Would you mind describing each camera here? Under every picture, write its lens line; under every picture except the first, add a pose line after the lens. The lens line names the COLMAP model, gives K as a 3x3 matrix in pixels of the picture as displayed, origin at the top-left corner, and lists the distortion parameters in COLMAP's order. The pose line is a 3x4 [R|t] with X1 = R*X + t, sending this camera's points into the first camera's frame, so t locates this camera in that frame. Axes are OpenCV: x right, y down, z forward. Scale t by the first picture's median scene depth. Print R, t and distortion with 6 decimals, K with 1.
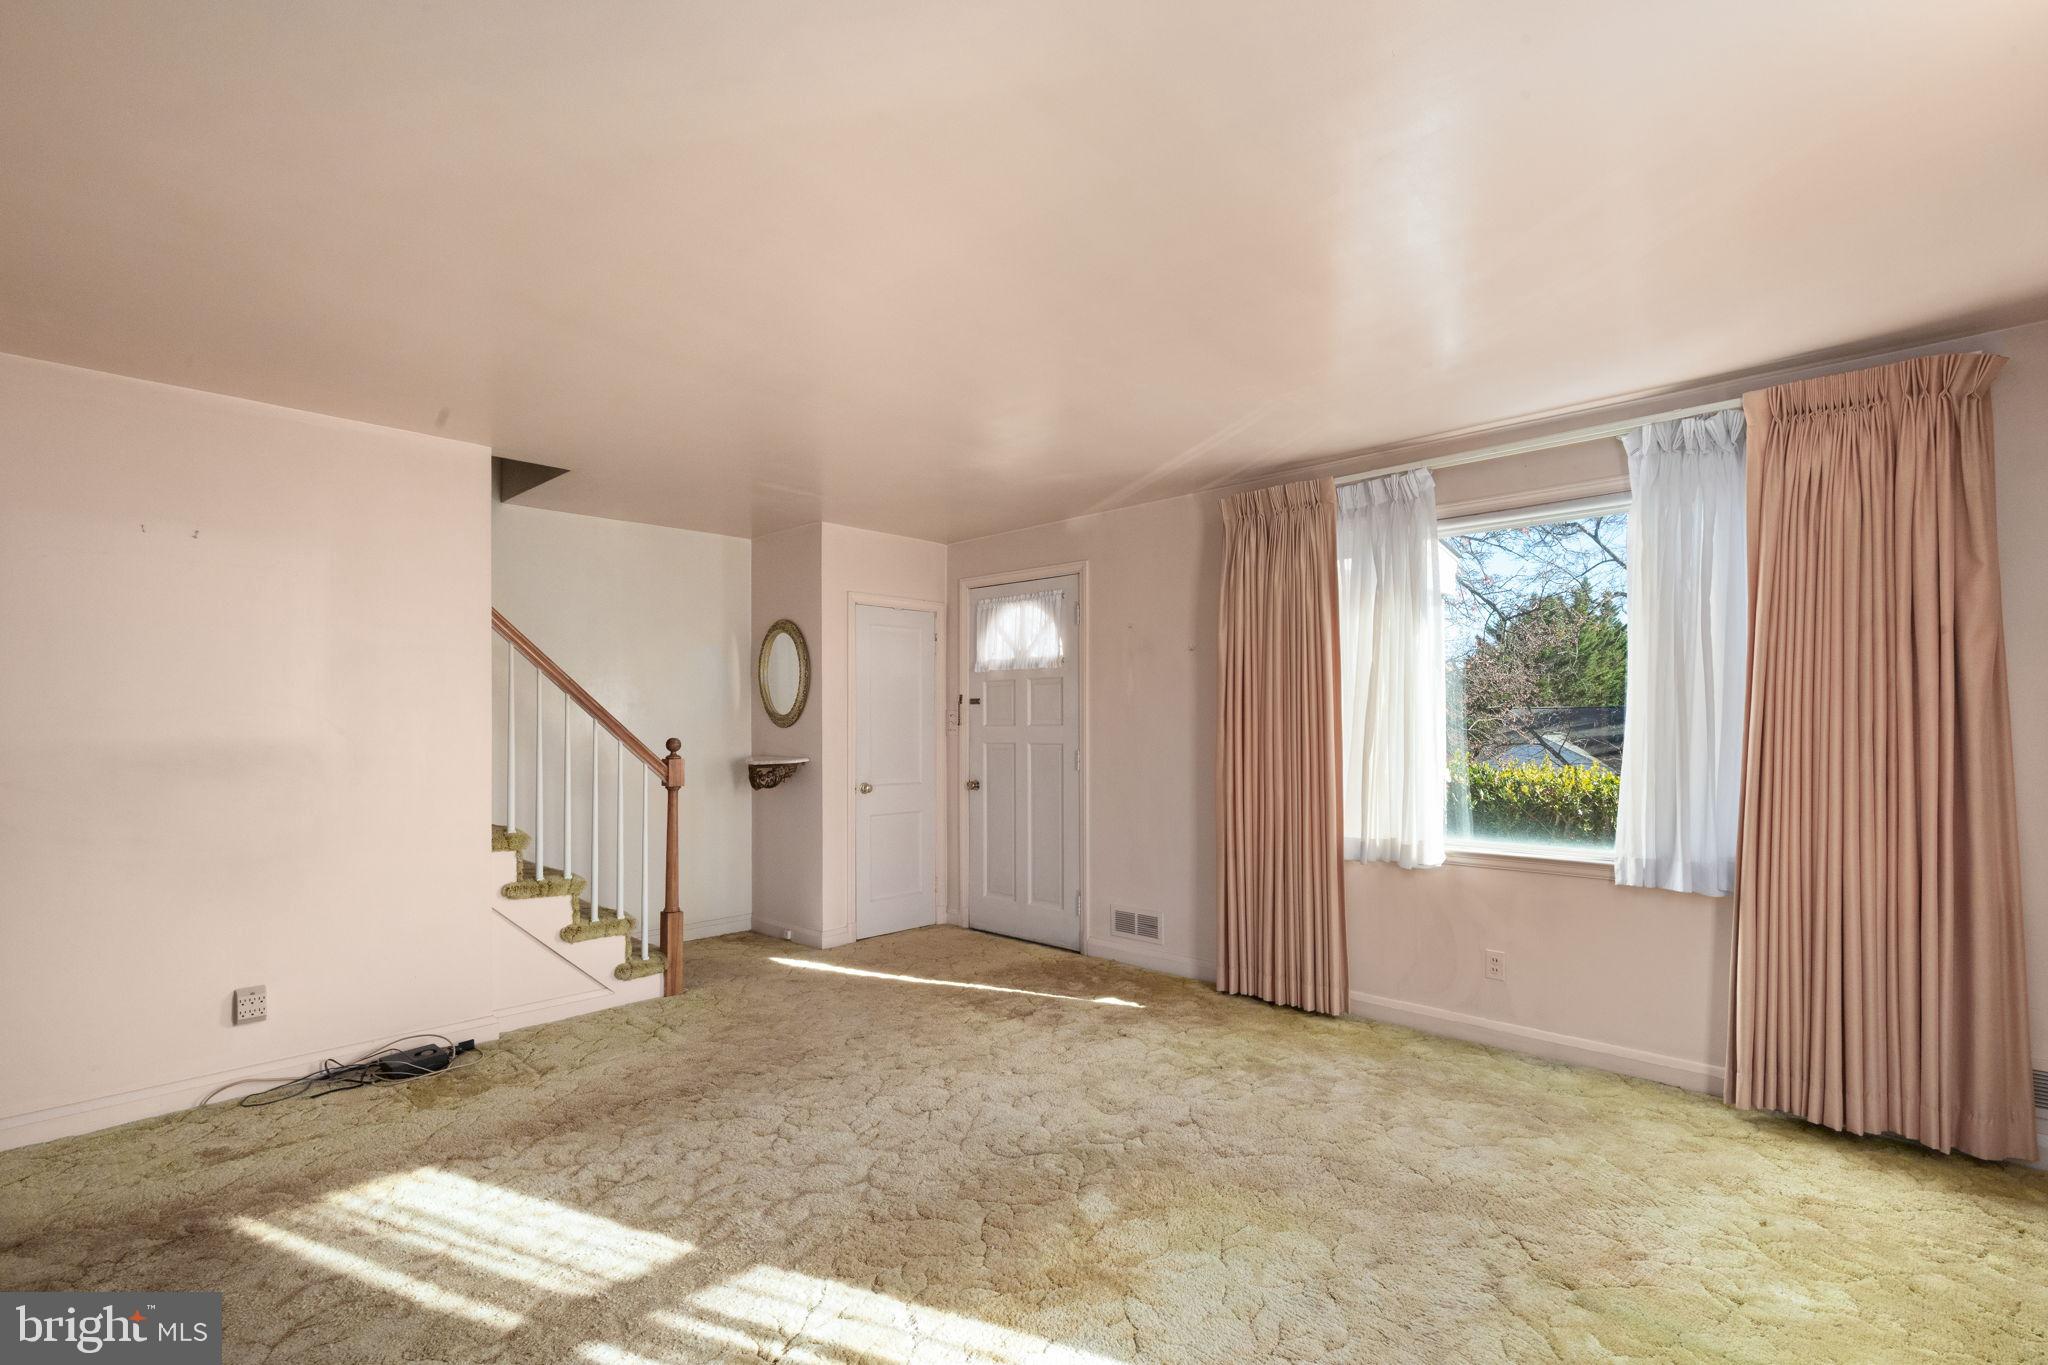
lens RADIAL K [[932.9, 0, 1025.7], [0, 932.9, 724.8], [0, 0, 1]] dist [0.000929, -0.000044]
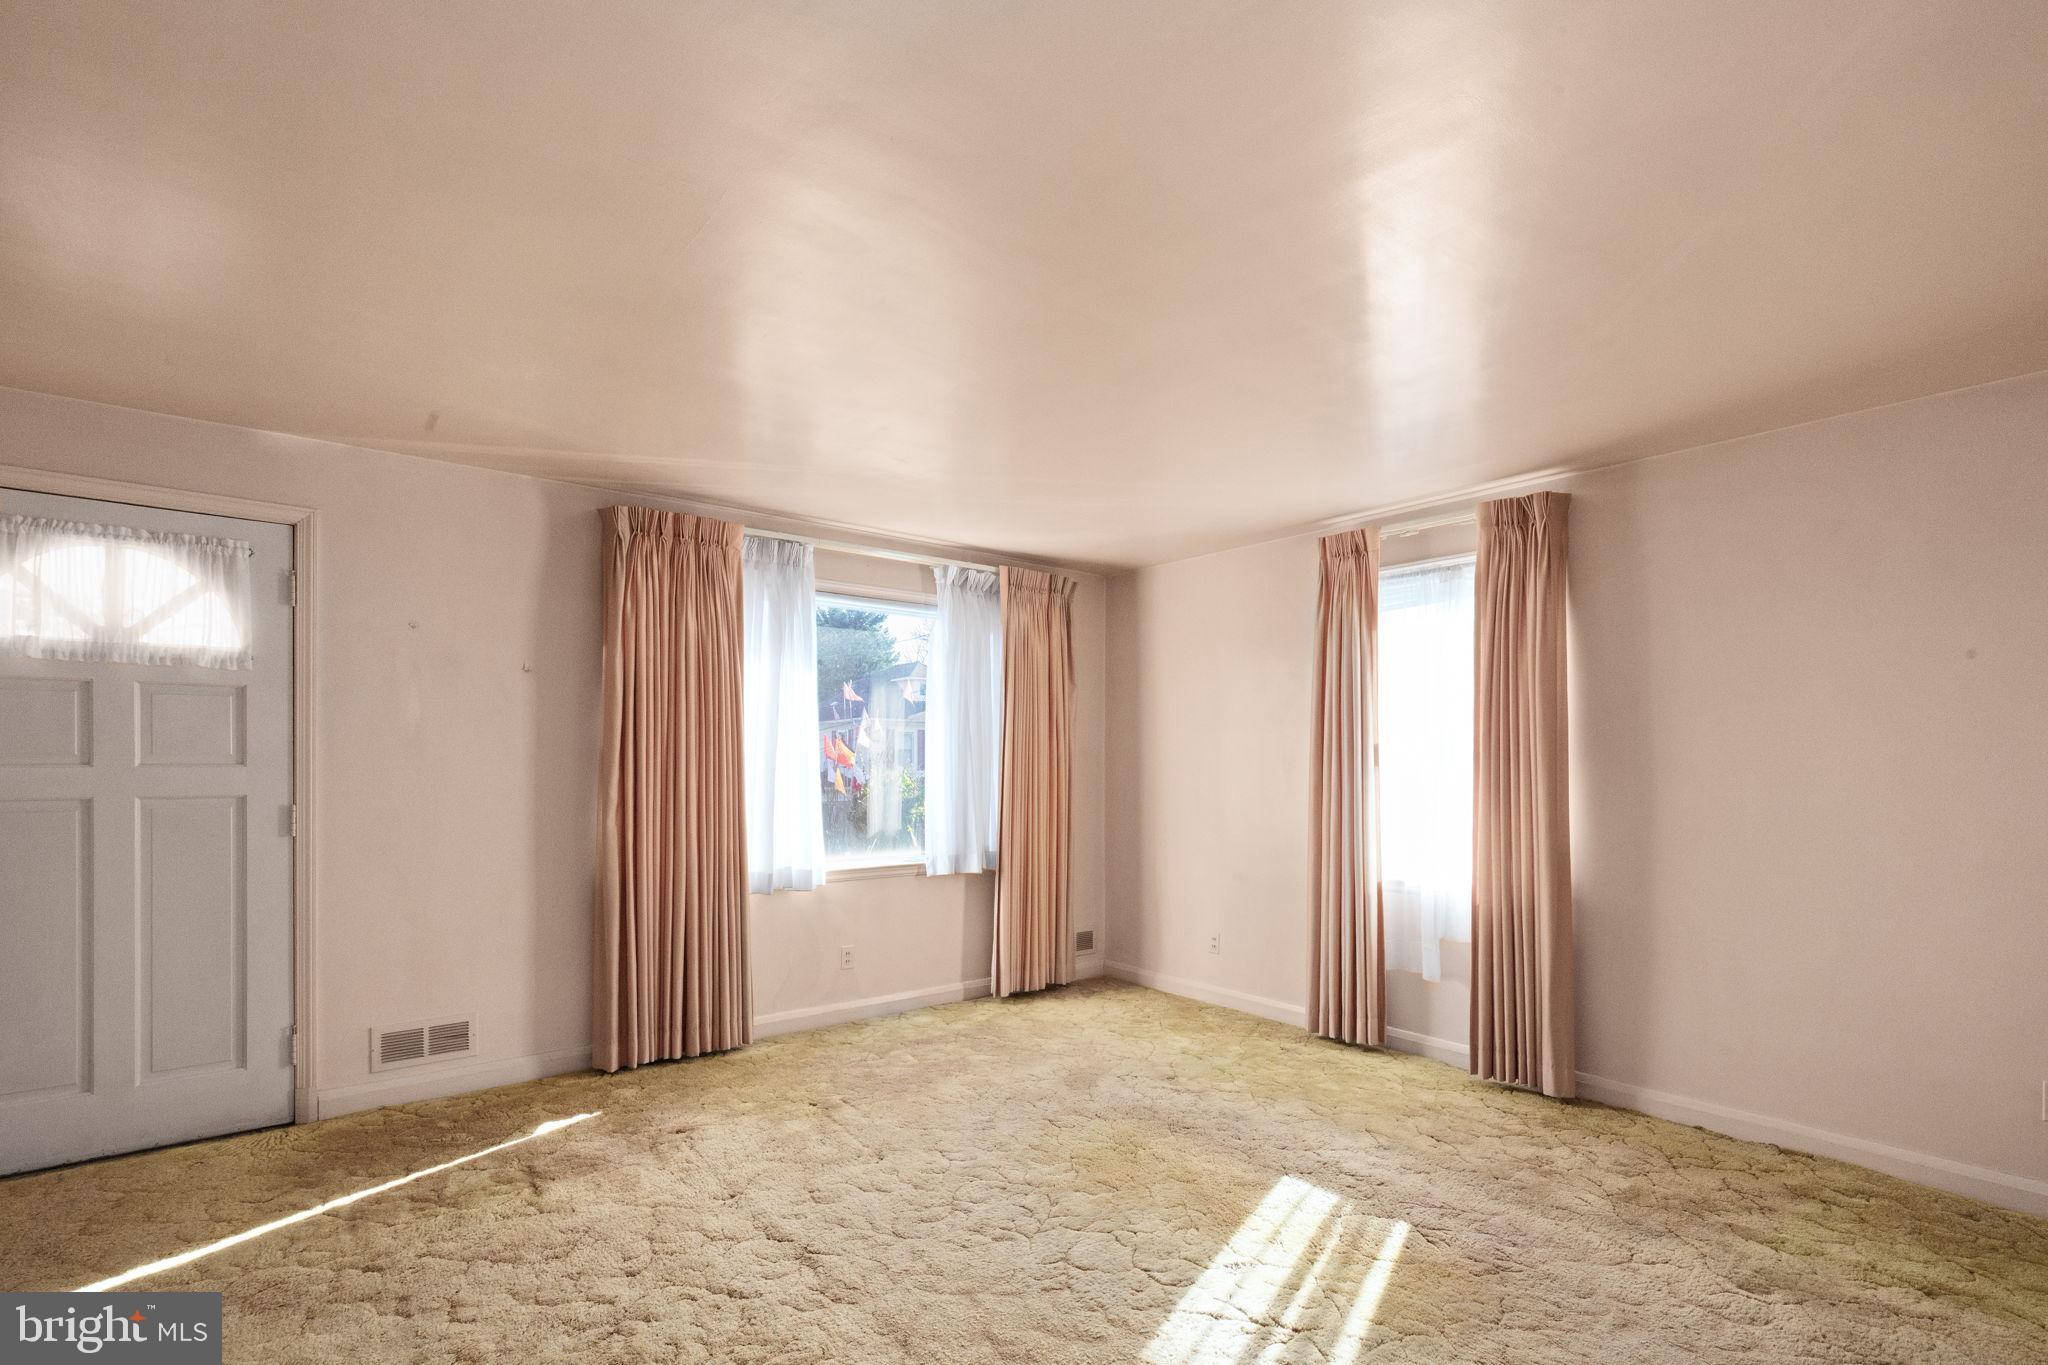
lens RADIAL K [[956.9, 0, 1025.5], [0, 956.9, 765.2], [0, 0, 1]] dist [0.012799, 0.000367]
pose [[0.139668, 0.002709, 0.990195, -0.697936], [-0.001201, 0.999996, -0.002566, 0.002407], [-0.990198, -0.000831, 0.139671, 0.555232]]
